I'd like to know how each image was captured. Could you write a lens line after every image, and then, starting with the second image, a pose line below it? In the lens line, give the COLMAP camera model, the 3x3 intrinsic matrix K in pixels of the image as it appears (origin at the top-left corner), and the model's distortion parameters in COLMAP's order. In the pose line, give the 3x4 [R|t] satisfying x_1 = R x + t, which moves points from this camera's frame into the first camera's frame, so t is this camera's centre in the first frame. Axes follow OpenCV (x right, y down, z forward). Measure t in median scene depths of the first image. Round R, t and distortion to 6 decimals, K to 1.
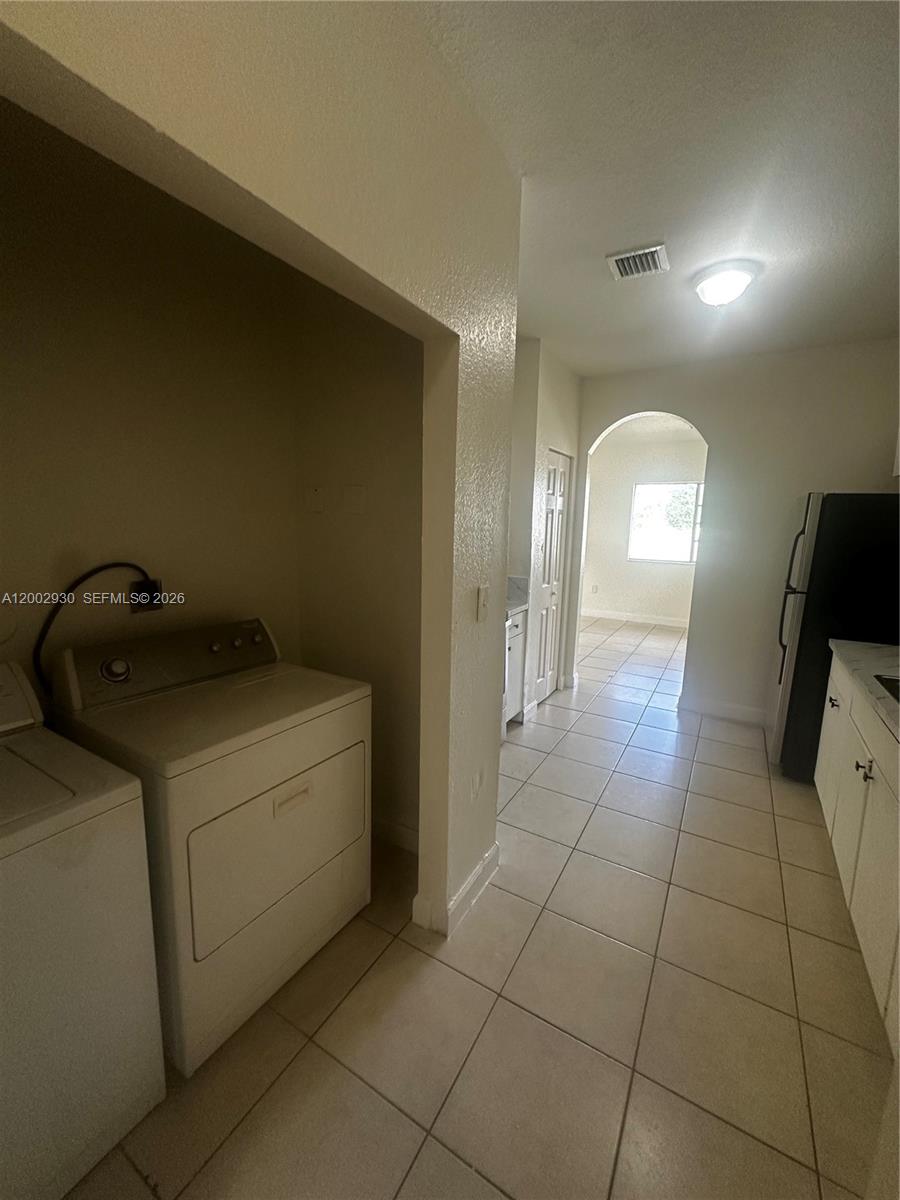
lens RADIAL K [[479.8, 0, 451.4], [0, 479.8, 601.3], [0, 0, 1]] dist [-0.000188, 0.000363]
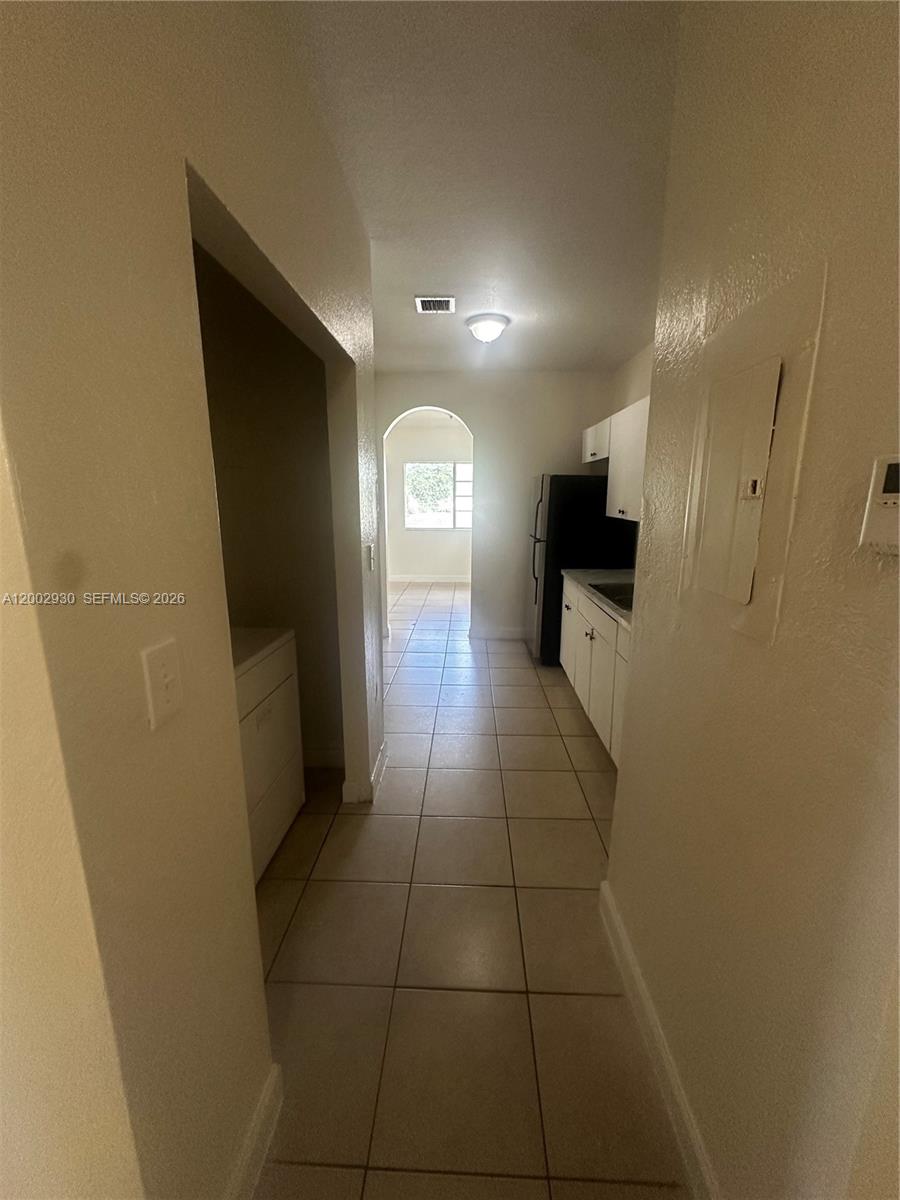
lens RADIAL K [[479.8, 0, 451.4], [0, 479.8, 601.3], [0, 0, 1]] dist [-0.000188, 0.000363]
pose [[0.878494, -0.117450, 0.463092, -0.257828], [0.093734, 0.992844, 0.073991, 0.032281], [-0.468468, -0.021593, 0.883217, -0.210583]]
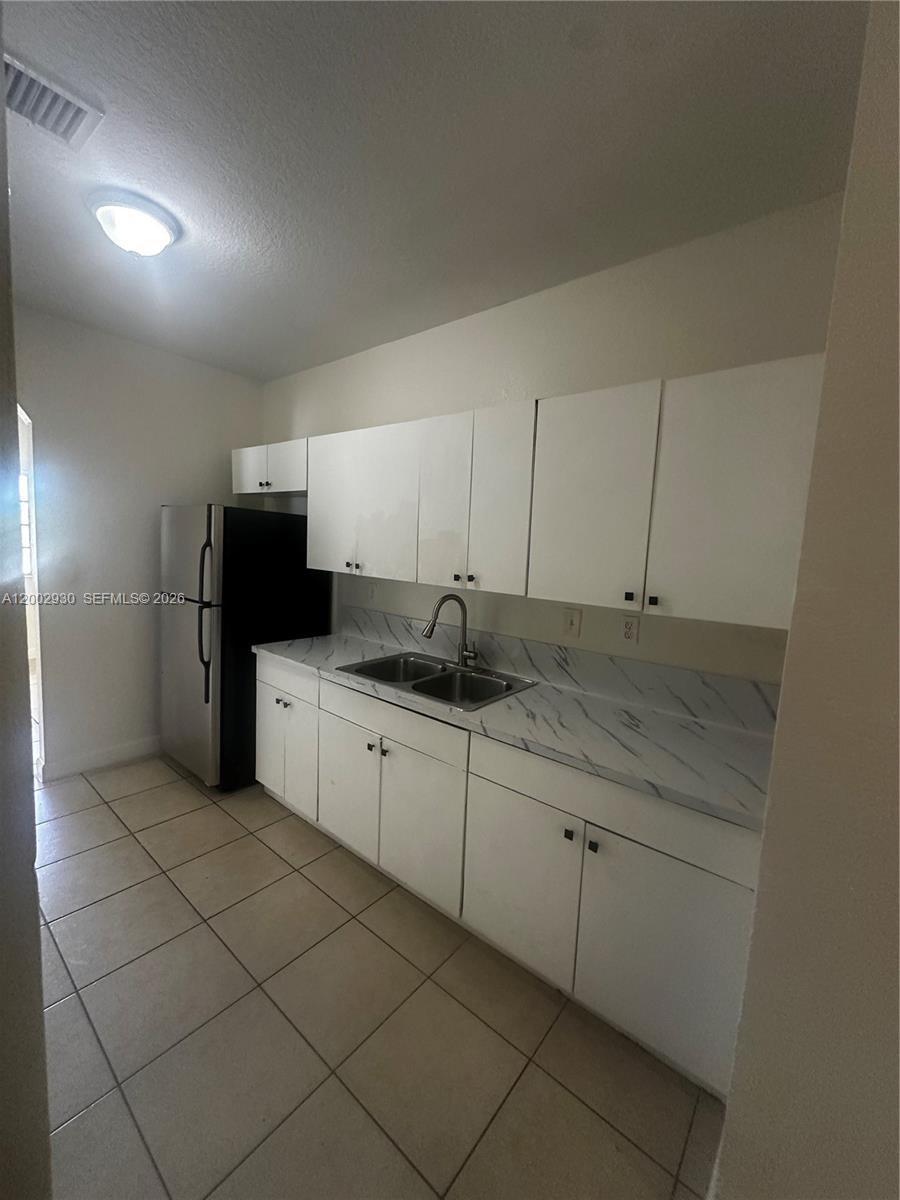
lens RADIAL K [[476.6, 0, 450.0], [0, 476.6, 600.0], [0, 0, 1]] dist [0.000889, 0.000485]
pose [[0.161642, -0.120459, 0.979470, -0.157049], [0.119278, 0.987631, 0.101778, -0.075526], [-0.979615, 0.100377, 0.174010, 0.379230]]
